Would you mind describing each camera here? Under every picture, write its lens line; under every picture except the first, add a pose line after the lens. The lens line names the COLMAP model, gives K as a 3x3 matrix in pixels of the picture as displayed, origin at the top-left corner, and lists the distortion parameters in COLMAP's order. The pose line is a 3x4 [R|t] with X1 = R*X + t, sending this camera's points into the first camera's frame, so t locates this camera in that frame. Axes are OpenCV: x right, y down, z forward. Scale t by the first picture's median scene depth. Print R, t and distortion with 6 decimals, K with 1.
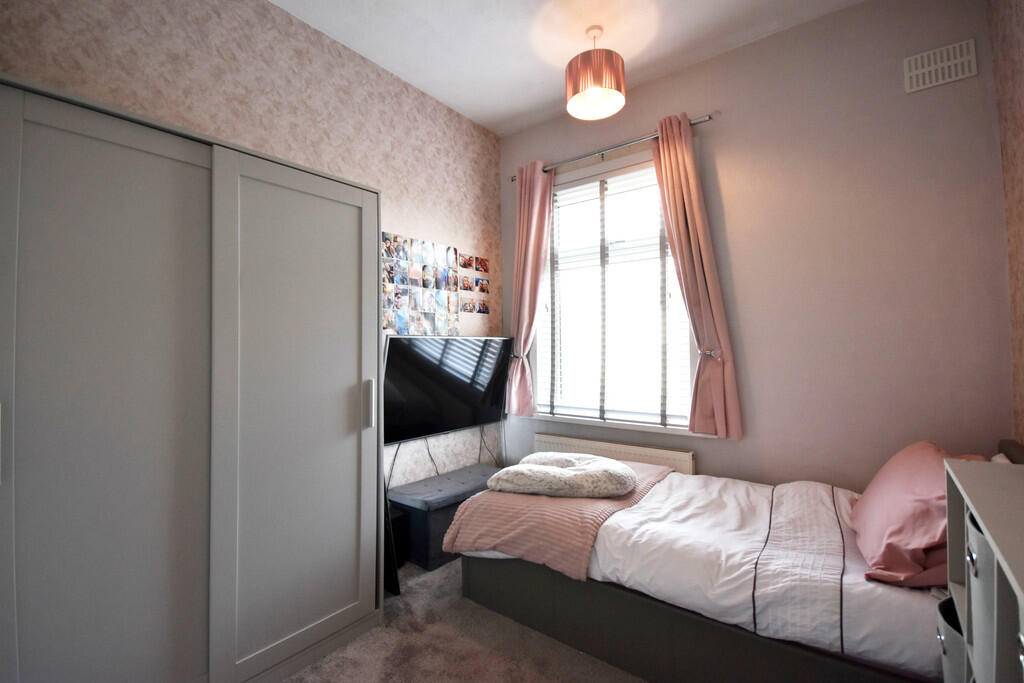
lens RADIAL K [[485.0, 0, 536.1], [0, 485.0, 341.5], [0, 0, 1]] dist [-0.000577, -0.009377]
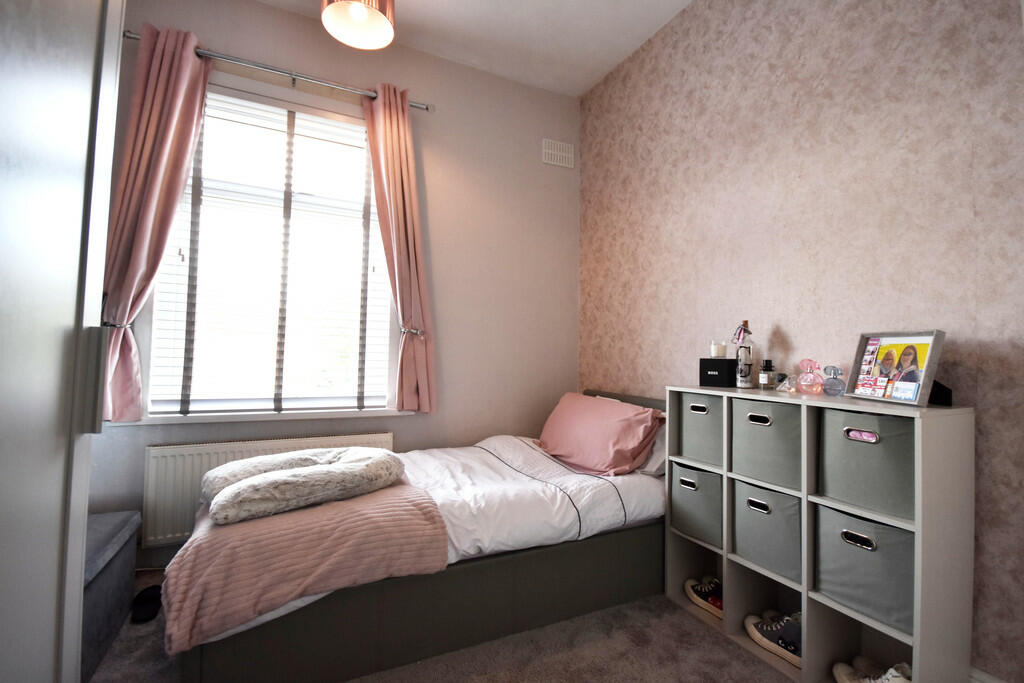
lens RADIAL K [[474.7, 0, 518.3], [0, 474.7, 346.1], [0, 0, 1]] dist [-0.001808, -0.000390]
pose [[0.412460, 0.039808, 0.910106, -0.517268], [-0.027613, 0.999132, -0.031187, 0.088196], [-0.910557, -0.012267, 0.413201, 0.418205]]
